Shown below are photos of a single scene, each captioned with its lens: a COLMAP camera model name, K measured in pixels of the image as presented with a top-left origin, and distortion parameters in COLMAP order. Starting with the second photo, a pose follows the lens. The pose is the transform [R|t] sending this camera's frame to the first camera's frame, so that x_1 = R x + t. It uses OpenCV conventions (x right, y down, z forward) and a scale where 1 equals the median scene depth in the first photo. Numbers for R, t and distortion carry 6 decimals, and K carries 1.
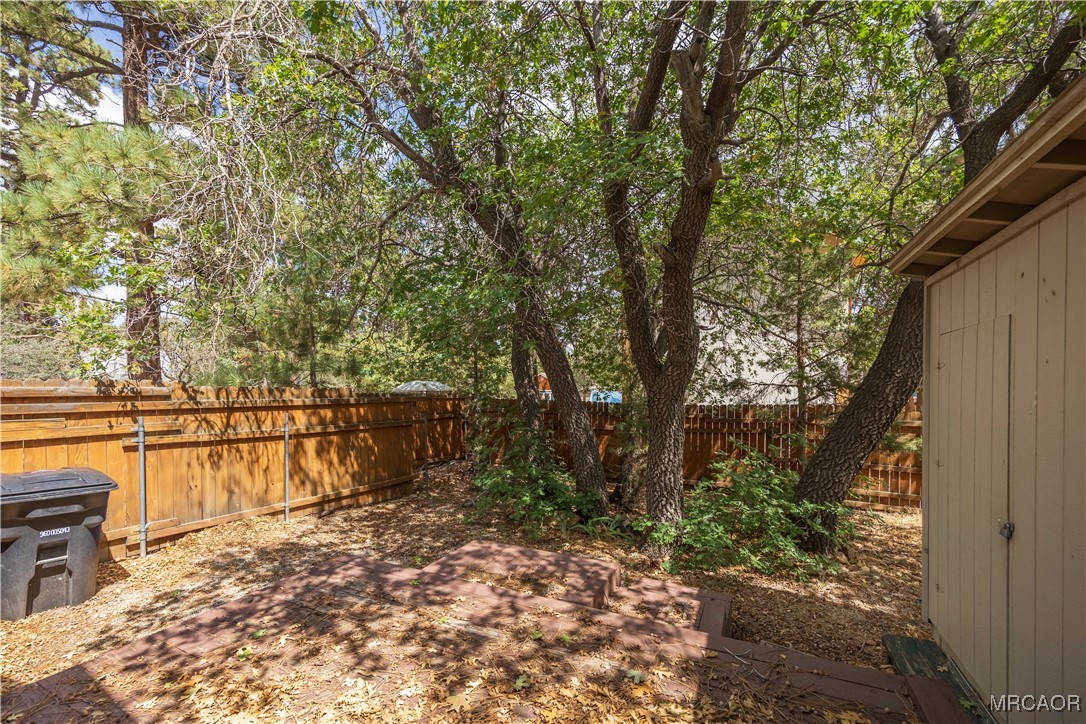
lens RADIAL K [[448.7, 0, 539.6], [0, 448.7, 390.7], [0, 0, 1]] dist [-0.001853, -0.000081]
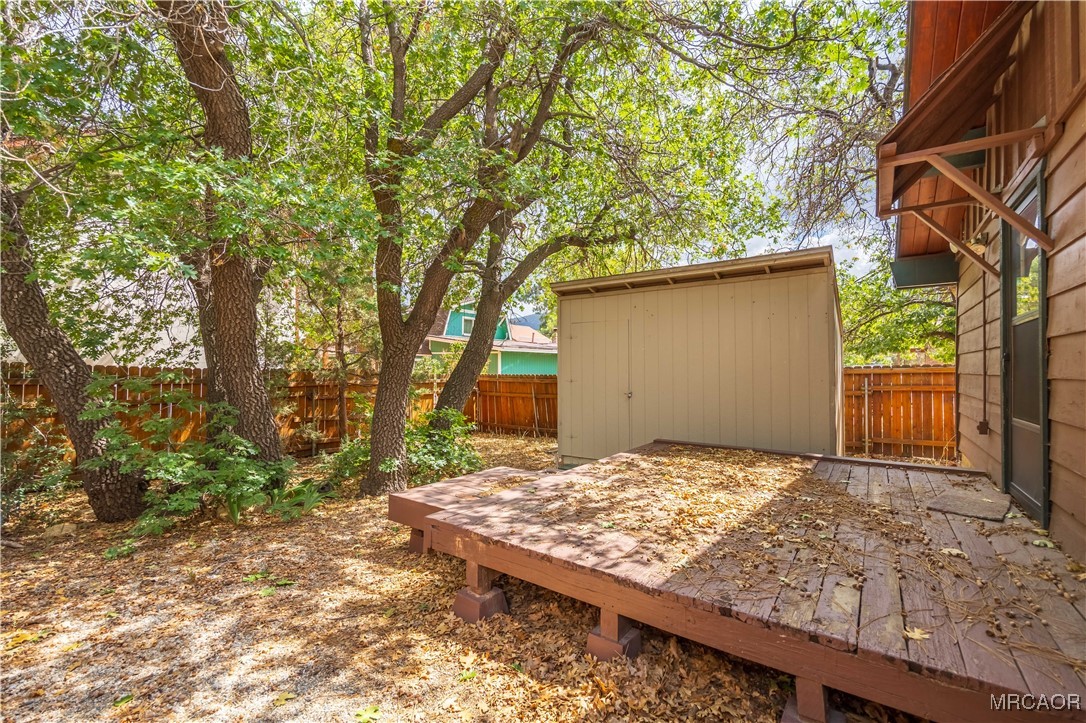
lens RADIAL K [[454.2, 0, 543.0], [0, 454.2, 361.5], [0, 0, 1]] dist [0.000140, 0.000042]
pose [[0.176267, 0.026546, 0.983984, -1.532692], [0.005529, 0.999594, -0.027958, 0.140760], [-0.984327, 0.010368, 0.176049, 0.821688]]
